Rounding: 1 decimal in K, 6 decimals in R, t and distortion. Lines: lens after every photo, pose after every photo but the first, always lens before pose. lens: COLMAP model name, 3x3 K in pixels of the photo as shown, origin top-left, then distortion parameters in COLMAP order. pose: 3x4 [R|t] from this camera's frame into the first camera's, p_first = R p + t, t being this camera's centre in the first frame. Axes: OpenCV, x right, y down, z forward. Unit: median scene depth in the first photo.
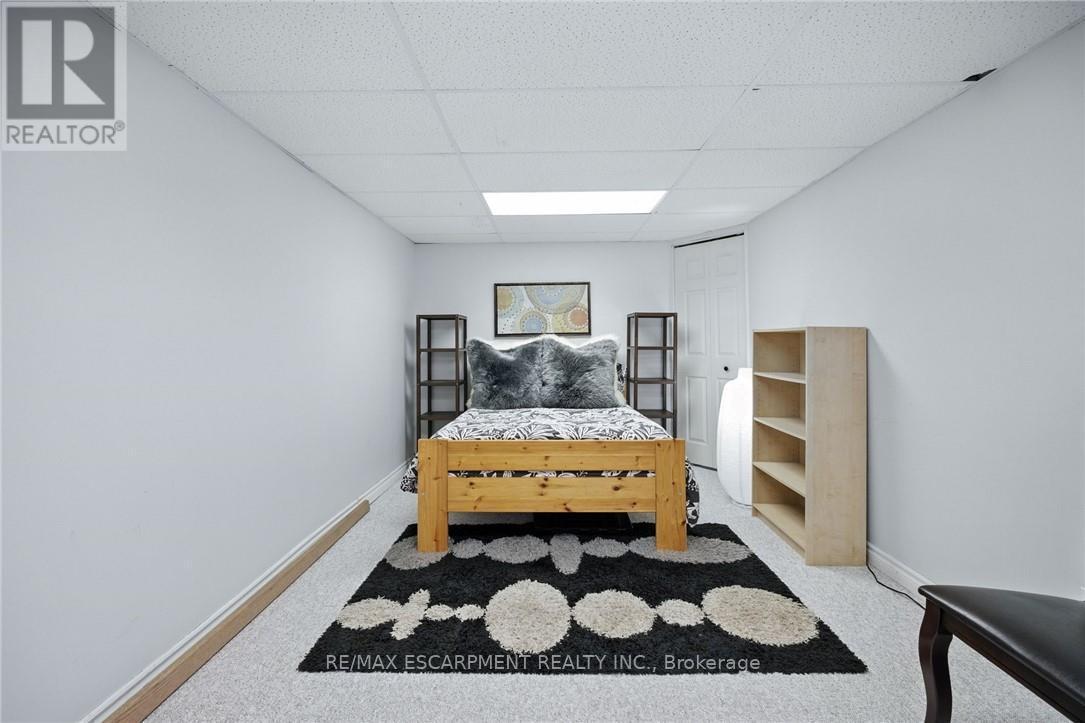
lens RADIAL K [[481.2, 0, 542.4], [0, 481.2, 338.6], [0, 0, 1]] dist [-0.013756, 0.000751]
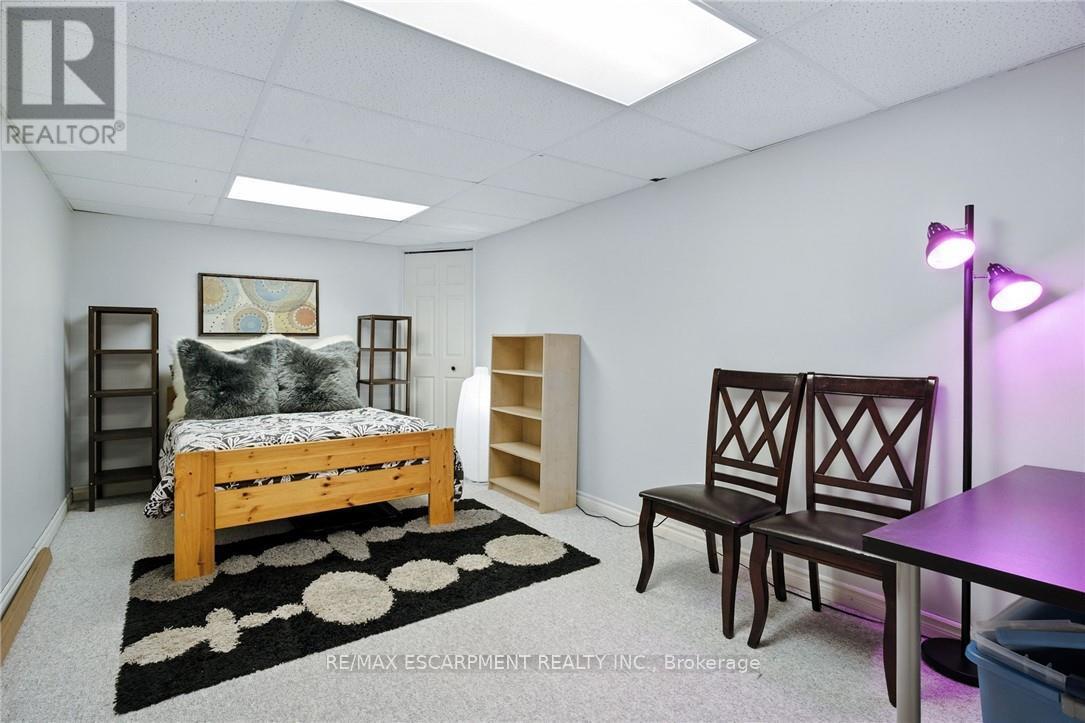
lens RADIAL K [[468.0, 0, 544.7], [0, 468.0, 358.6], [0, 0, 1]] dist [-0.003139, 0.000537]
pose [[0.828208, -0.008088, 0.560363, -0.159714], [-0.013367, 0.999326, 0.034180, -0.000380], [-0.560262, -0.035799, 0.827542, -0.062521]]
